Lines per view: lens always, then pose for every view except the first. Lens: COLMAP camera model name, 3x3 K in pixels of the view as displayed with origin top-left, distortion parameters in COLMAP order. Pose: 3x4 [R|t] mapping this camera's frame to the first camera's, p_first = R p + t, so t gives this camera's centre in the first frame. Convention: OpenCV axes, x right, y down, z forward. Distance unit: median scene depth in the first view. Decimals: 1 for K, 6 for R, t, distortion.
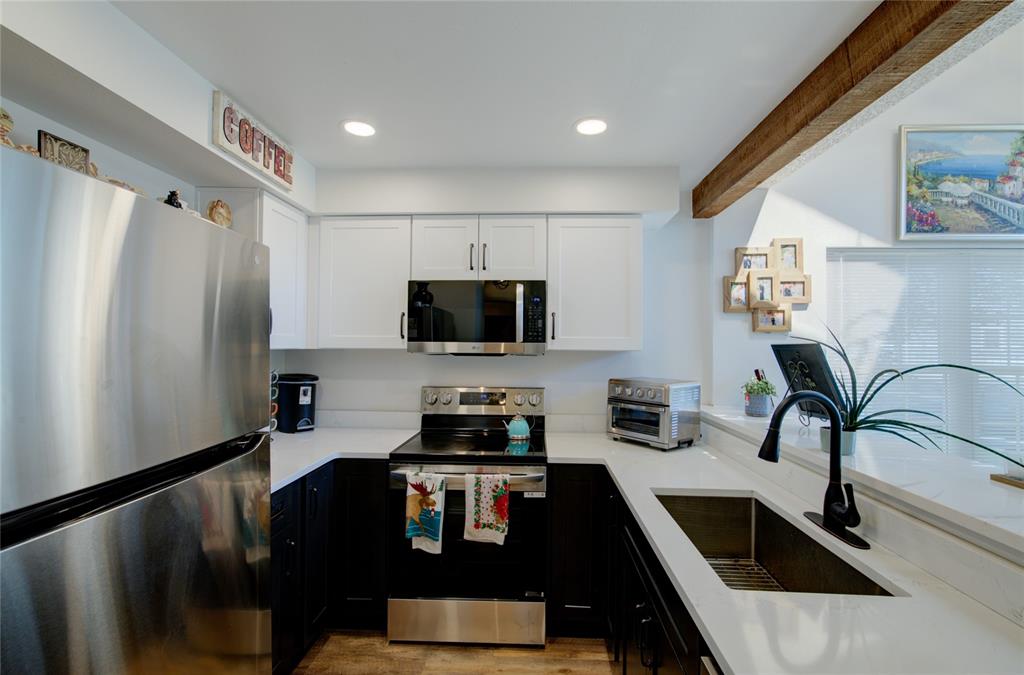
lens RADIAL K [[440.1, 0, 512.9], [0, 440.1, 340.8], [0, 0, 1]] dist [-0.000128, -0.000984]
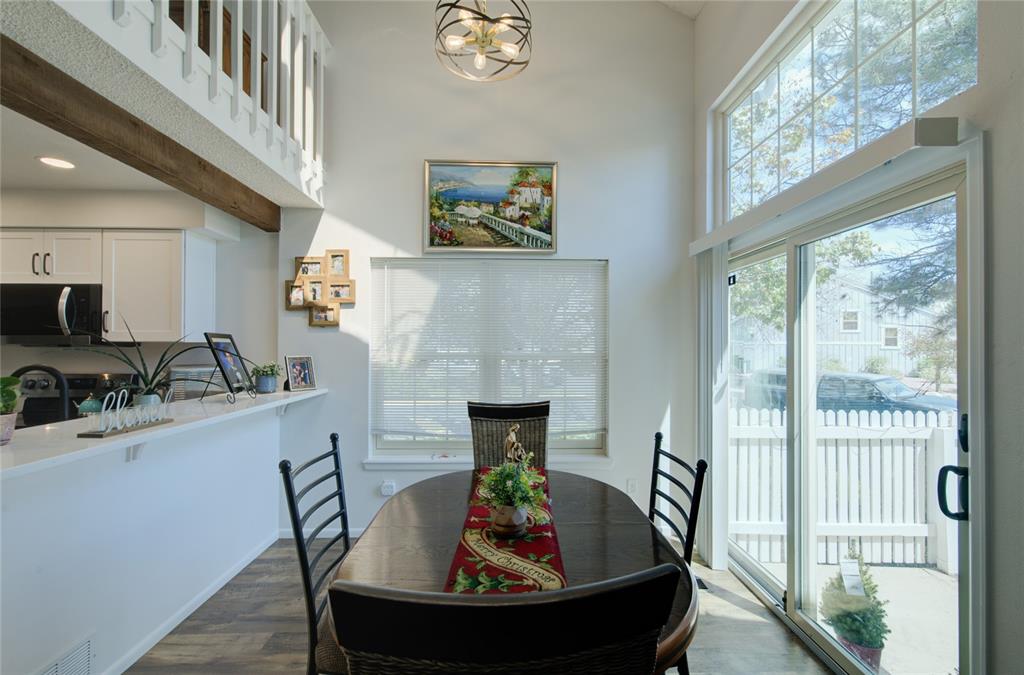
lens RADIAL K [[440.1, 0, 513.2], [0, 440.1, 338.6], [0, 0, 1]] dist [-0.000128, -0.000984]
pose [[0.997565, -0.005661, 0.069511, 1.043630], [0.005847, 0.999980, -0.002473, 0.020472], [-0.069496, 0.002873, 0.997578, -0.258859]]
